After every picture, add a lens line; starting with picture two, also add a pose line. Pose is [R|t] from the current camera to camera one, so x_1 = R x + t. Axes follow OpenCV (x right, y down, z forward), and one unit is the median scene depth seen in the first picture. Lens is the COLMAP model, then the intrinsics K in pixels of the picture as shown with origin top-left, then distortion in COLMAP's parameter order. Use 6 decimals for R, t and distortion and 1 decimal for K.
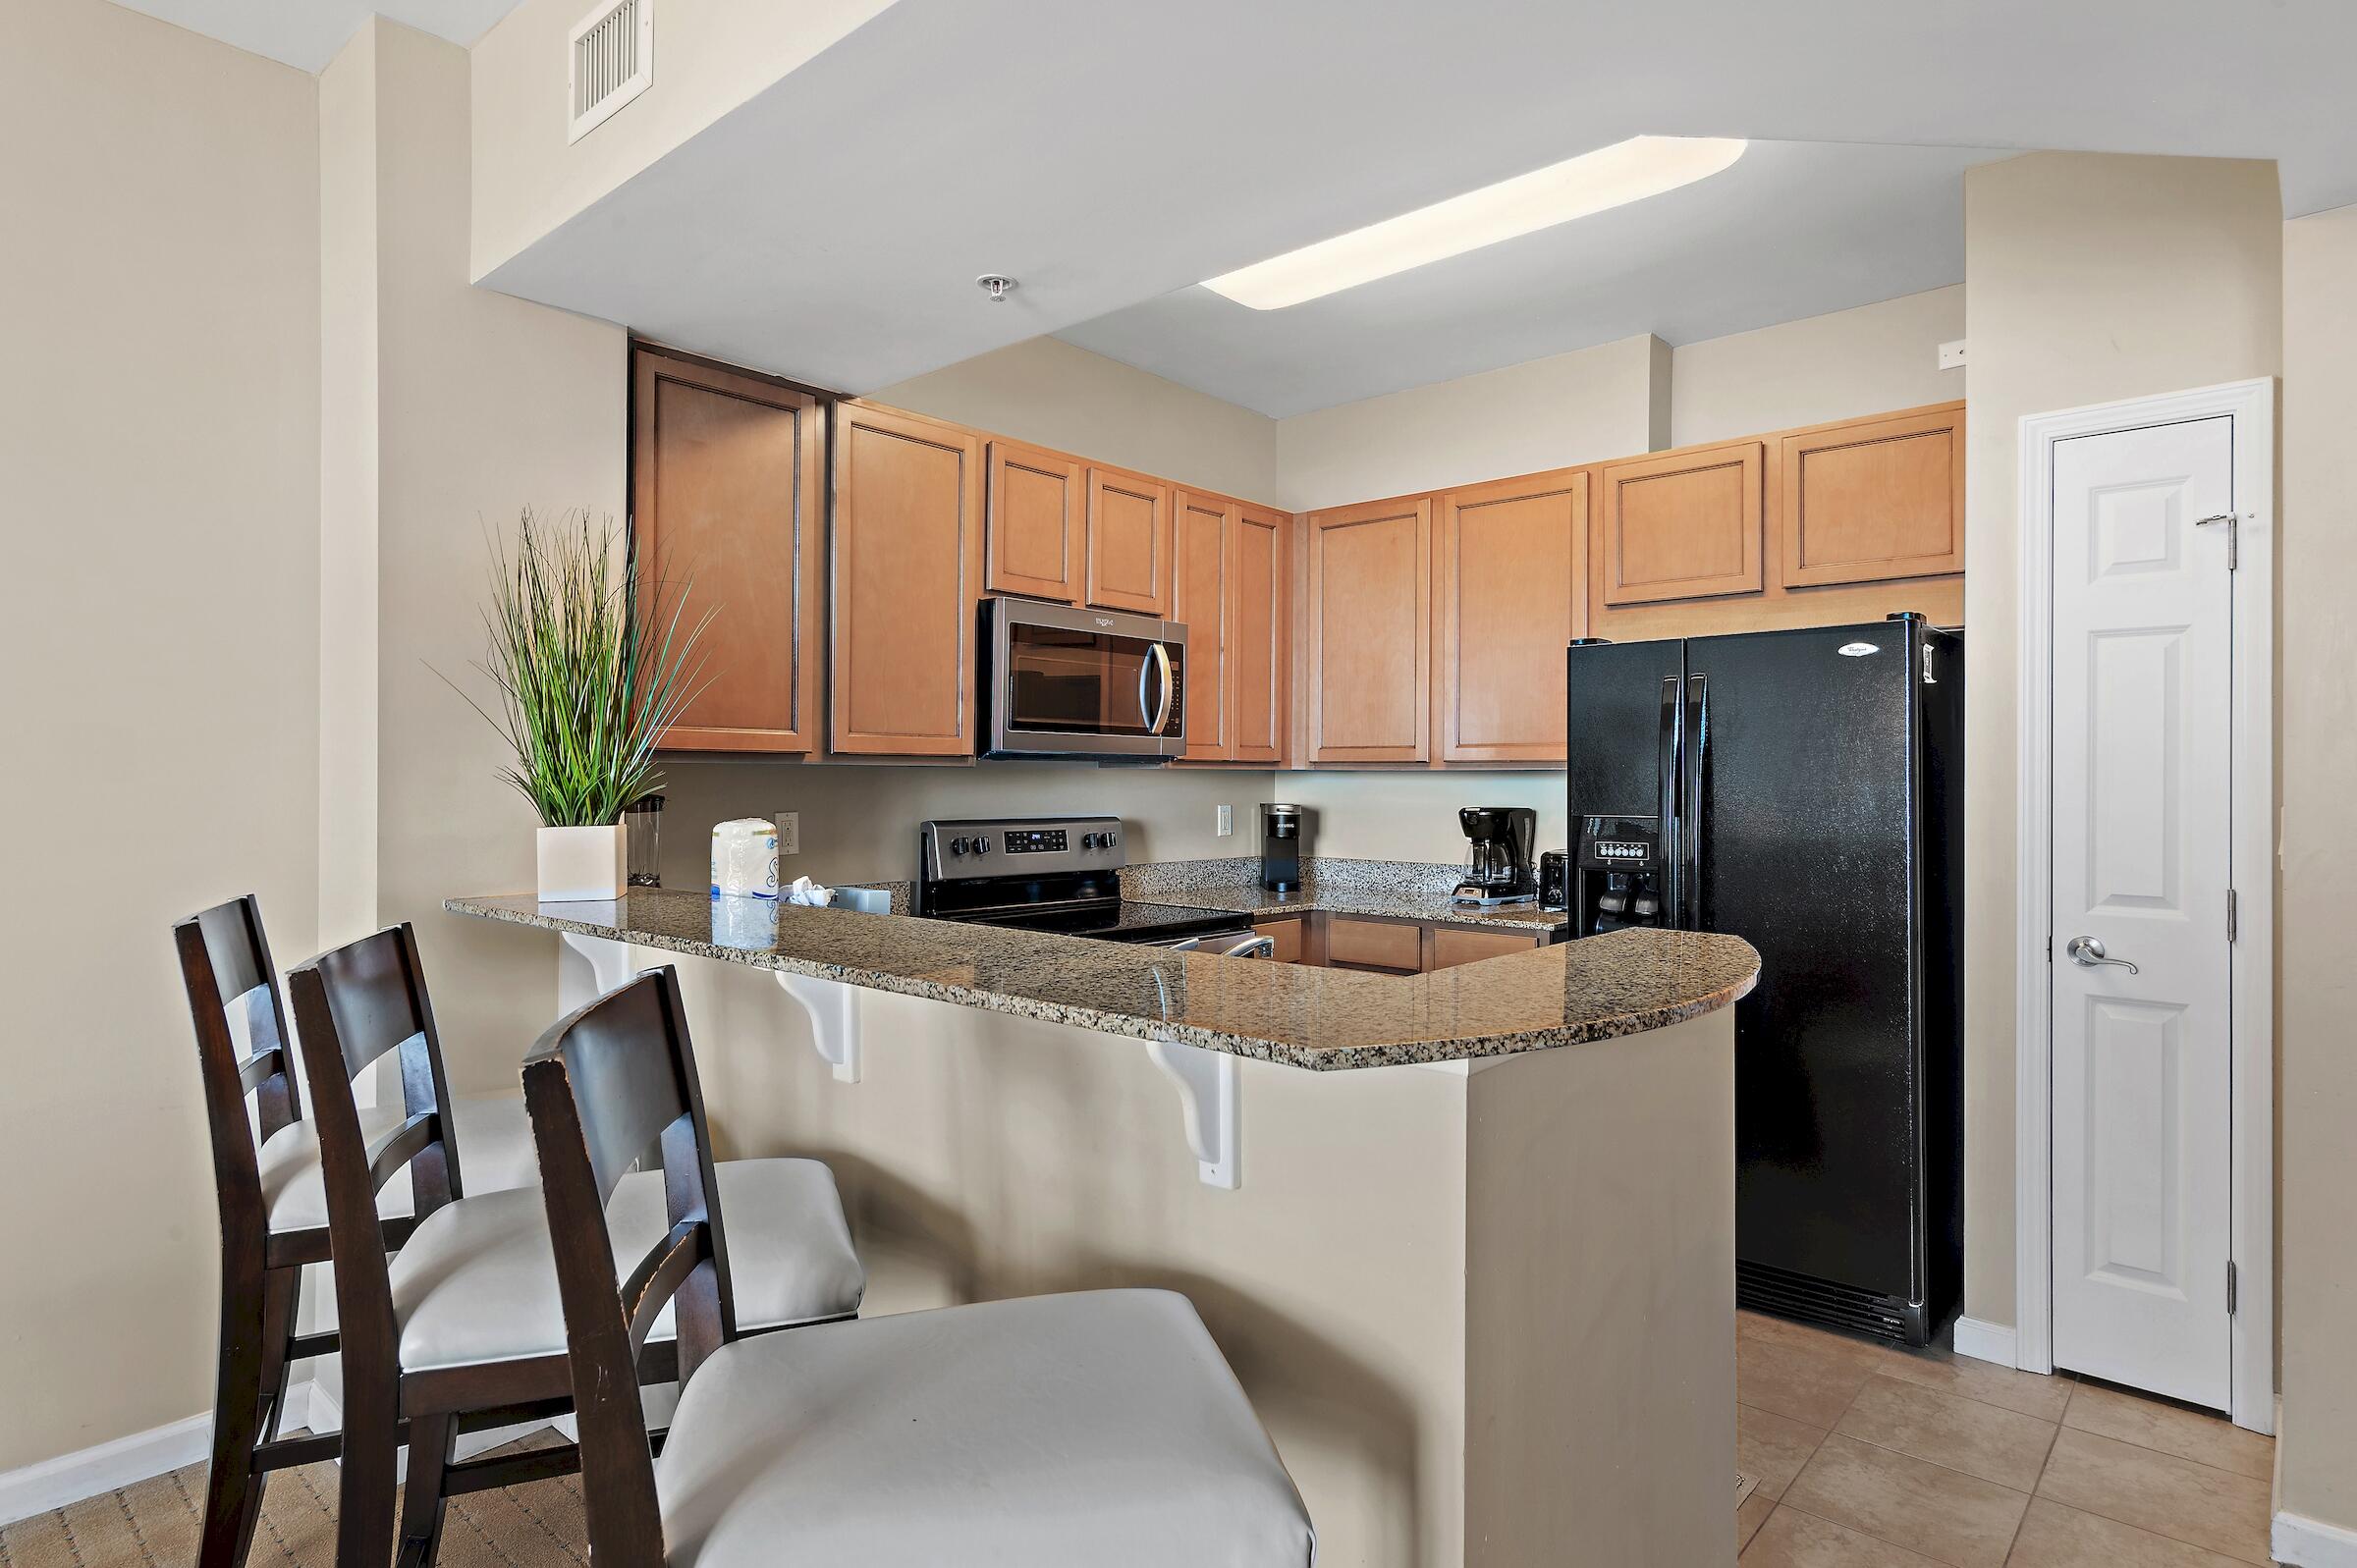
lens RADIAL K [[1274.1, 0, 1178.5], [0, 1274.1, 784.0], [0, 0, 1]] dist [-0.002781, -0.000448]
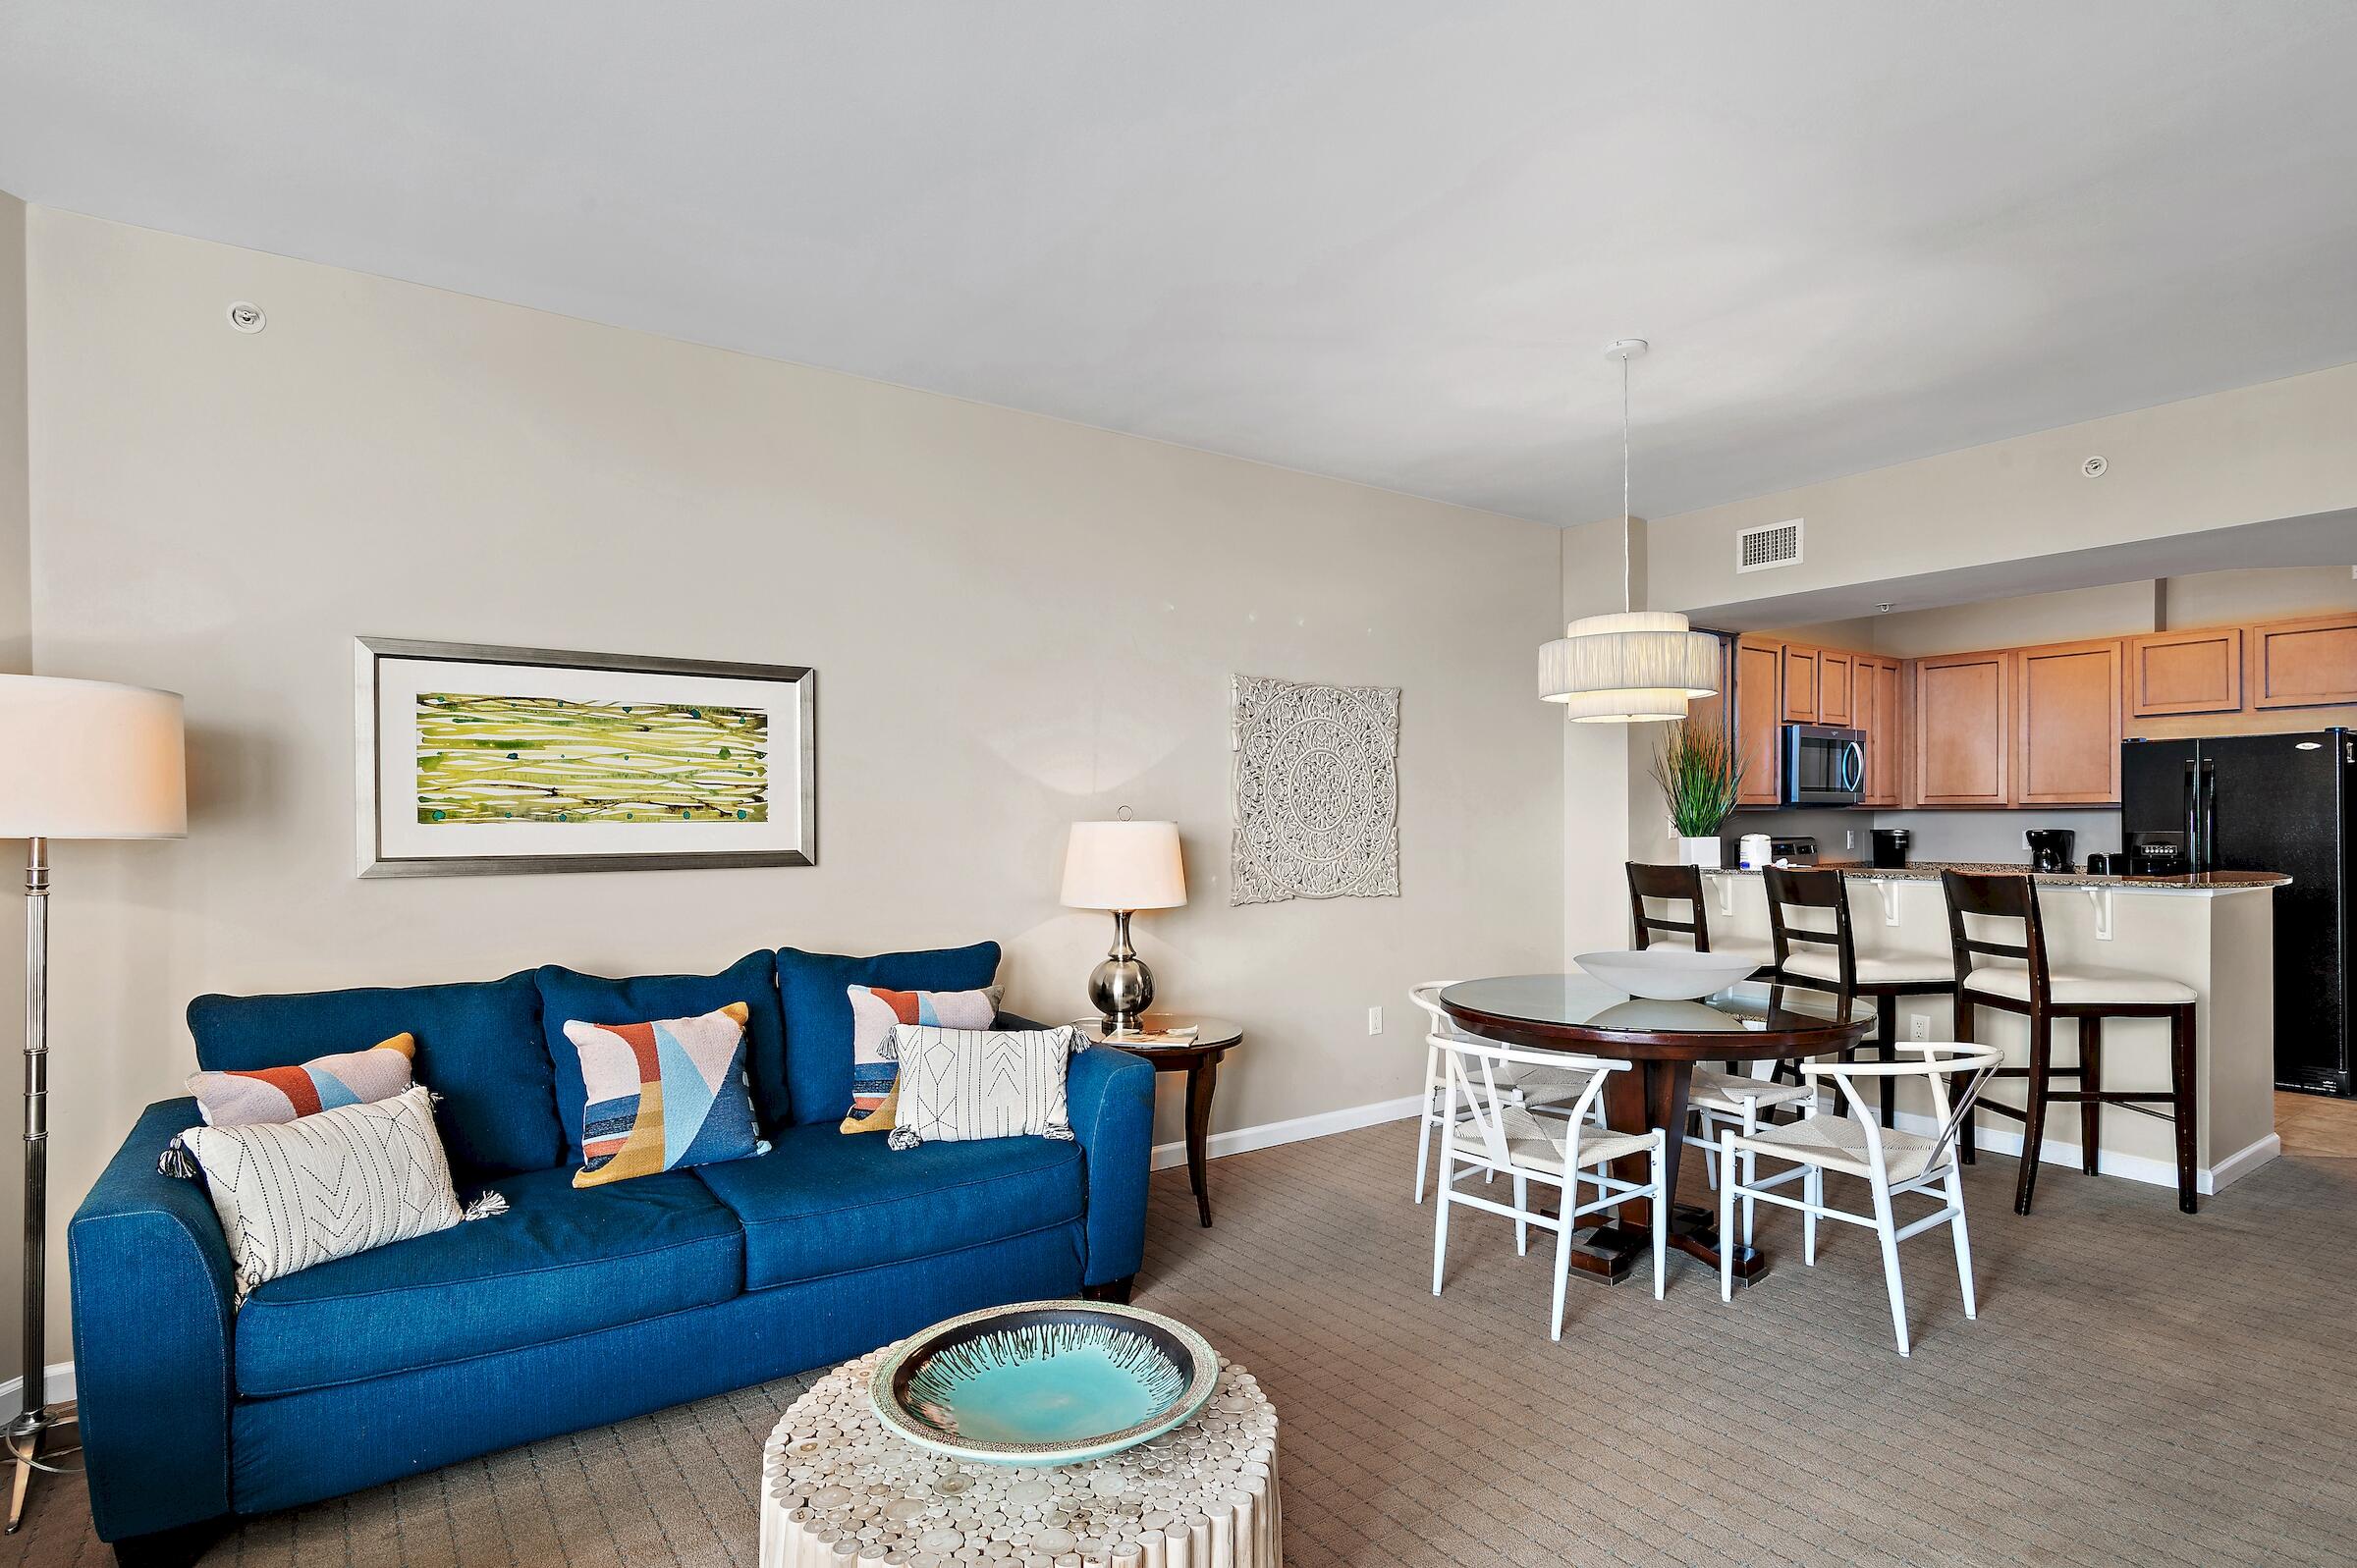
lens RADIAL K [[1218.6, 0, 1177.1], [0, 1218.6, 817.9], [0, 0, 1]] dist [-0.002953, -0.000633]
pose [[0.975234, -0.008553, -0.221010, -0.658668], [0.007817, 0.999961, -0.004202, -0.000247], [0.221037, 0.002371, 0.975263, -1.059813]]
